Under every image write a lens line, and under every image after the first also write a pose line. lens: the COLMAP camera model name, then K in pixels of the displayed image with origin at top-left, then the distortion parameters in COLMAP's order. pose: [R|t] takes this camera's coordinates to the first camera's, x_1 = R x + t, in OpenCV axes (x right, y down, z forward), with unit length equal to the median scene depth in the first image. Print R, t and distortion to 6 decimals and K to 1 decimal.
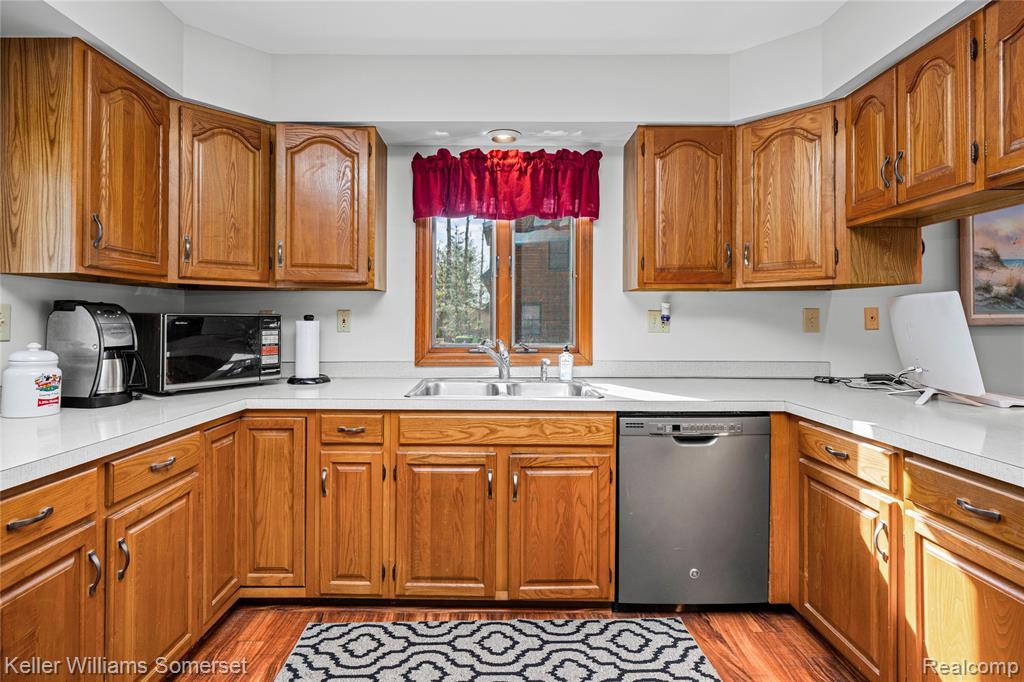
lens RADIAL K [[514.9, 0, 500.8], [0, 514.9, 318.6], [0, 0, 1]] dist [-0.004266, -0.001009]
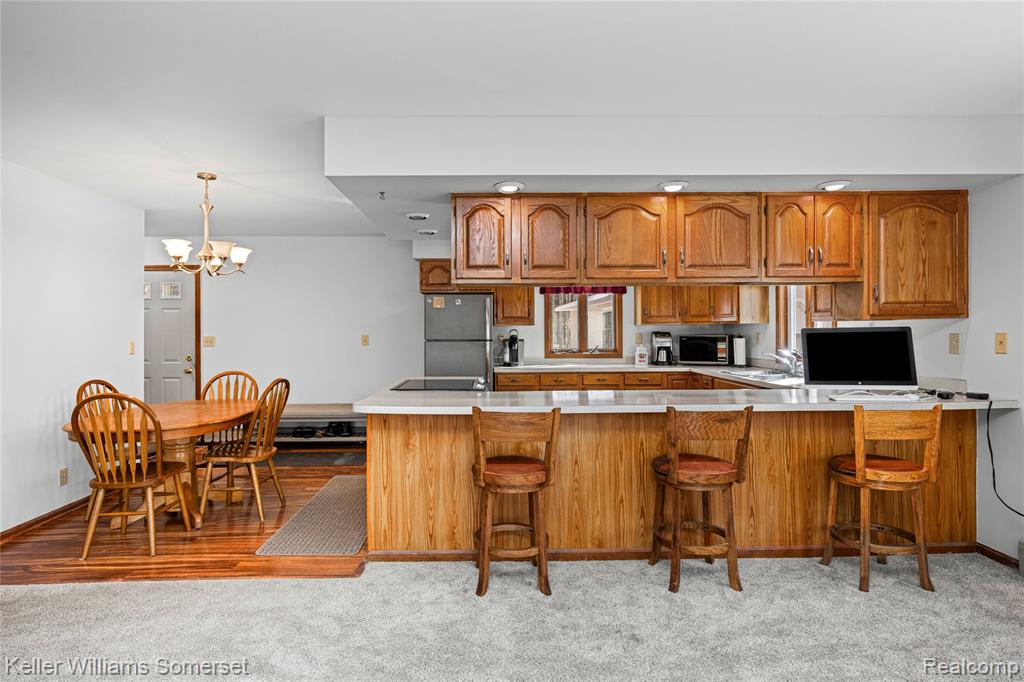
lens RADIAL K [[555.8, 0, 498.2], [0, 555.8, 333.7], [0, 0, 1]] dist [-0.002630, -0.000189]
pose [[0.038354, 0.006085, -0.999246, 2.337737], [0.013681, 0.999885, 0.006614, -0.053606], [0.999171, -0.013924, 0.038266, -0.101665]]
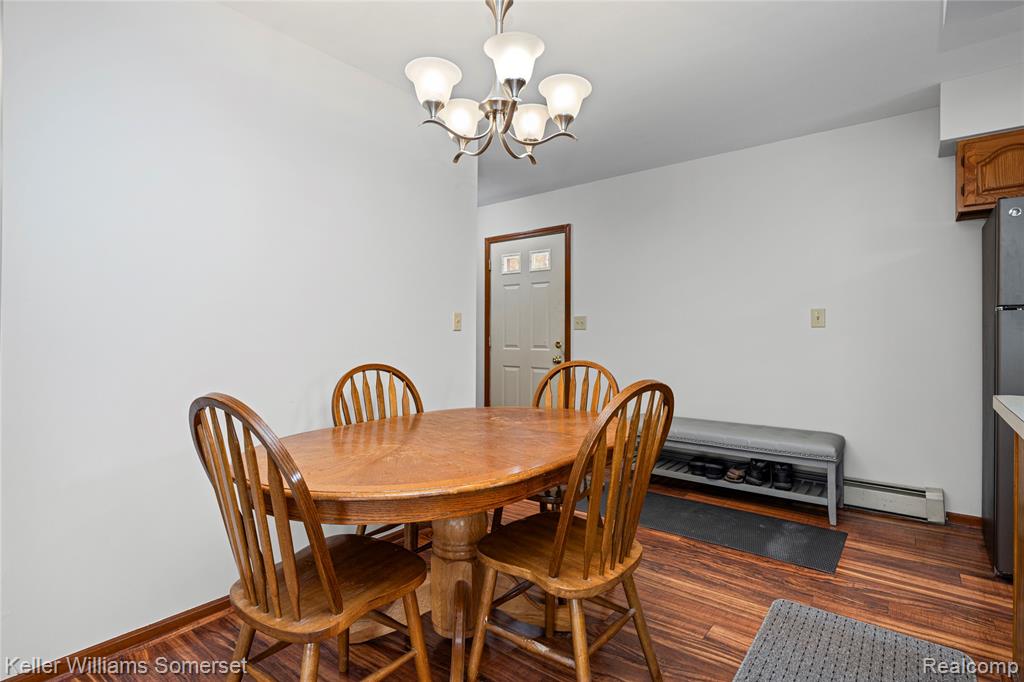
lens RADIAL K [[514.9, 0, 512.6], [0, 514.9, 331.7], [0, 0, 1]] dist [-0.004266, -0.001009]
pose [[-0.612016, -0.000681, -0.790845, 1.044039], [0.008062, 0.999942, -0.007100, 0.041801], [0.790804, -0.010721, -0.611975, -0.504673]]
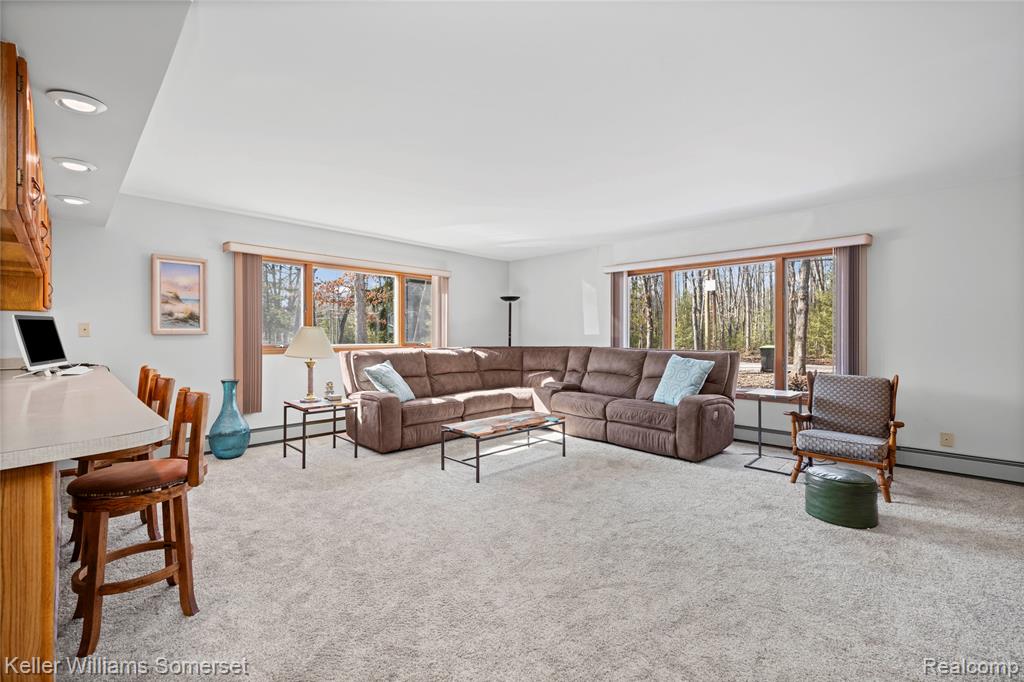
lens RADIAL K [[435.1, 0, 507.1], [0, 435.1, 336.4], [0, 0, 1]] dist [0.006288, -0.002414]
pose [[0.691919, -0.000291, 0.721975, 0.836234], [-0.009629, 0.999907, 0.009632, -0.008489], [-0.721911, -0.013617, 0.691852, -1.164661]]
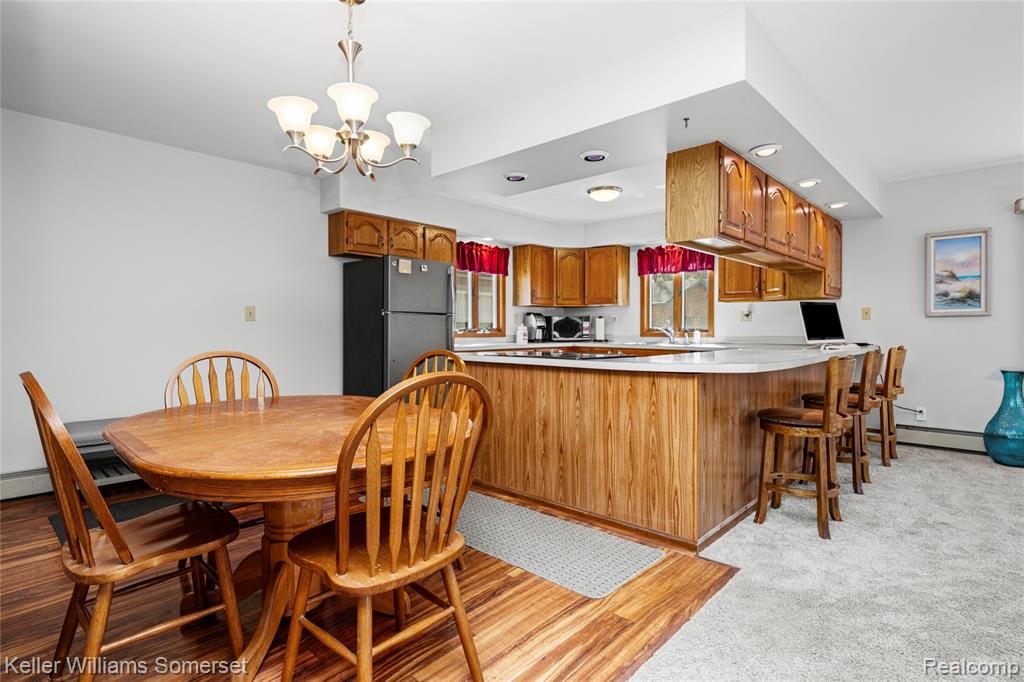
lens RADIAL K [[514.9, 0, 511.2], [0, 514.9, 334.9], [0, 0, 1]] dist [-0.004266, -0.001009]
pose [[0.738900, 0.009575, -0.673748, 1.307088], [0.004930, 0.999795, 0.019615, 0.043317], [0.673798, -0.017815, 0.738701, -1.533296]]
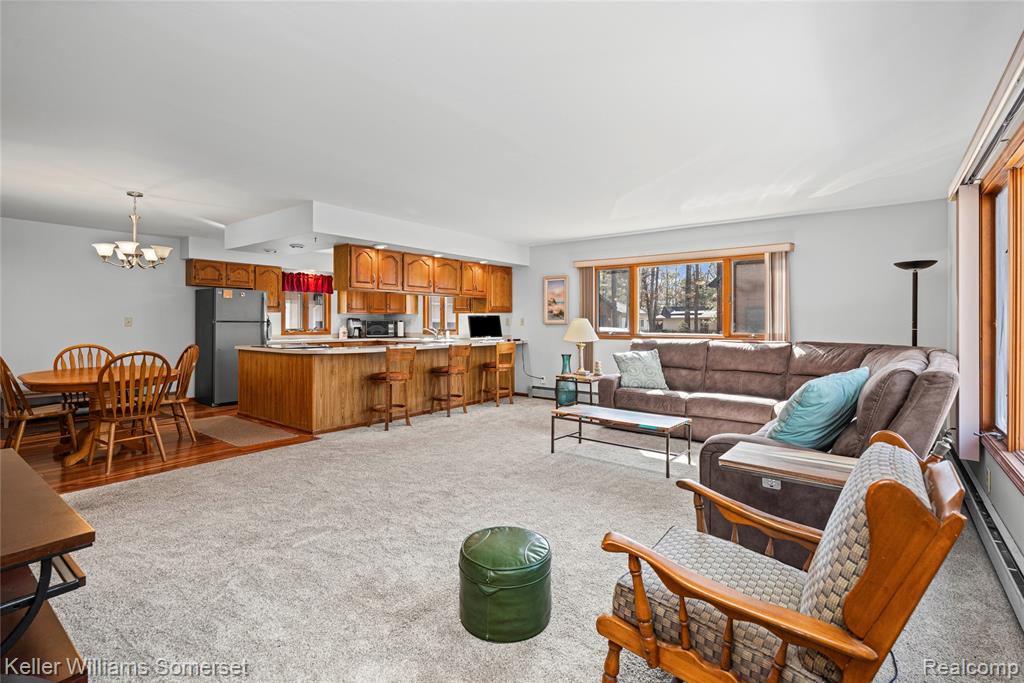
lens RADIAL K [[468.9, 0, 515.2], [0, 468.9, 329.5], [0, 0, 1]] dist [-0.010992, -0.003872]
pose [[0.804112, 0.012496, -0.594347, 3.042914], [0.000860, 0.999754, 0.022182, -0.020638], [0.594478, -0.018348, 0.803903, -1.675852]]
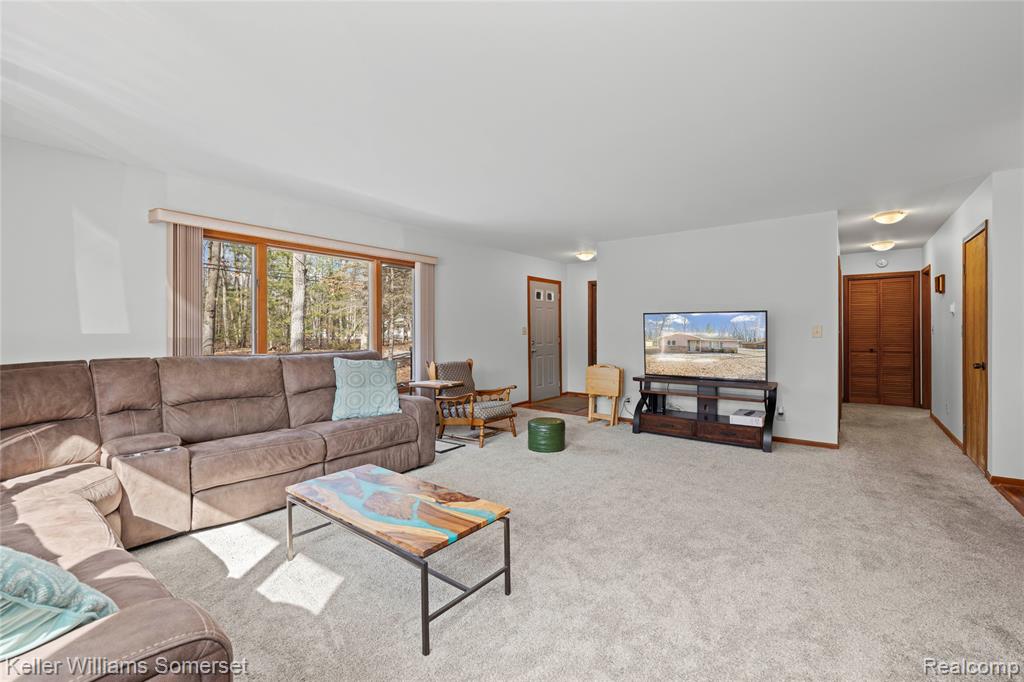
lens RADIAL K [[444.8, 0, 512.4], [0, 444.8, 331.5], [0, 0, 1]] dist [-0.002412, -0.001388]
pose [[-0.807984, 0.006236, 0.589171, 1.378361], [0.001574, 0.999963, -0.008427, 0.007103], [-0.589202, -0.005881, -0.807964, 0.849139]]
